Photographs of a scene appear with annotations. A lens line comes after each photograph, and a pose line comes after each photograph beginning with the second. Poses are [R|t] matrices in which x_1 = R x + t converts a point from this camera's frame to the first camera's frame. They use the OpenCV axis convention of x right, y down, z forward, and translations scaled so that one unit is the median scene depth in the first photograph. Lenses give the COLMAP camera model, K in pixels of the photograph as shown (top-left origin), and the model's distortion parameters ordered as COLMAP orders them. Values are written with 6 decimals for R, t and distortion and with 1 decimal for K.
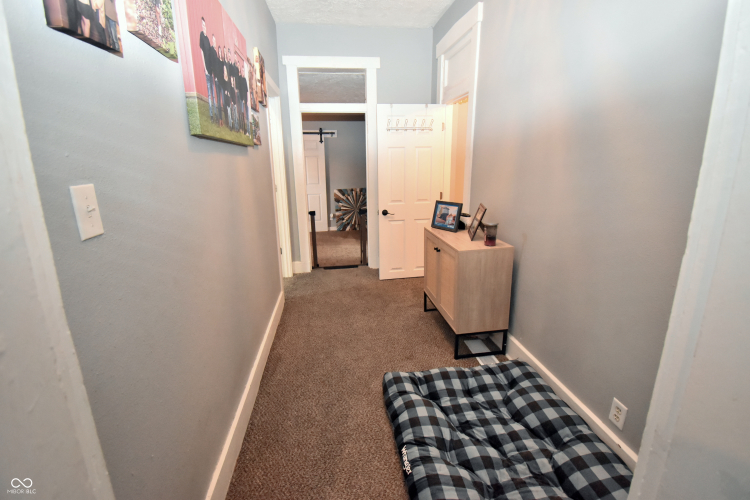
lens RADIAL K [[341.5, 0, 375.1], [0, 341.5, 247.0], [0, 0, 1]] dist [0.001723, 0.000233]
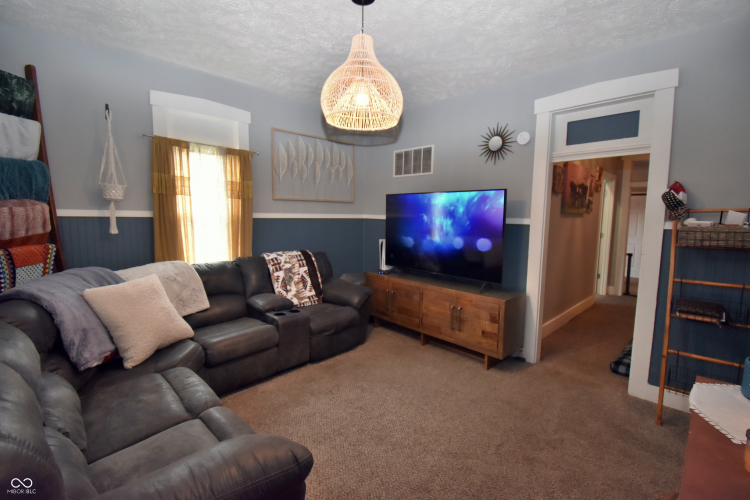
lens RADIAL K [[341.5, 0, 374.9], [0, 341.5, 249.9], [0, 0, 1]] dist [0.001723, 0.000233]
pose [[0.608974, 0.092086, -0.787827, 0.300958], [-0.201688, 0.978569, -0.041520, 0.160431], [0.767120, 0.184180, 0.614496, -0.714474]]
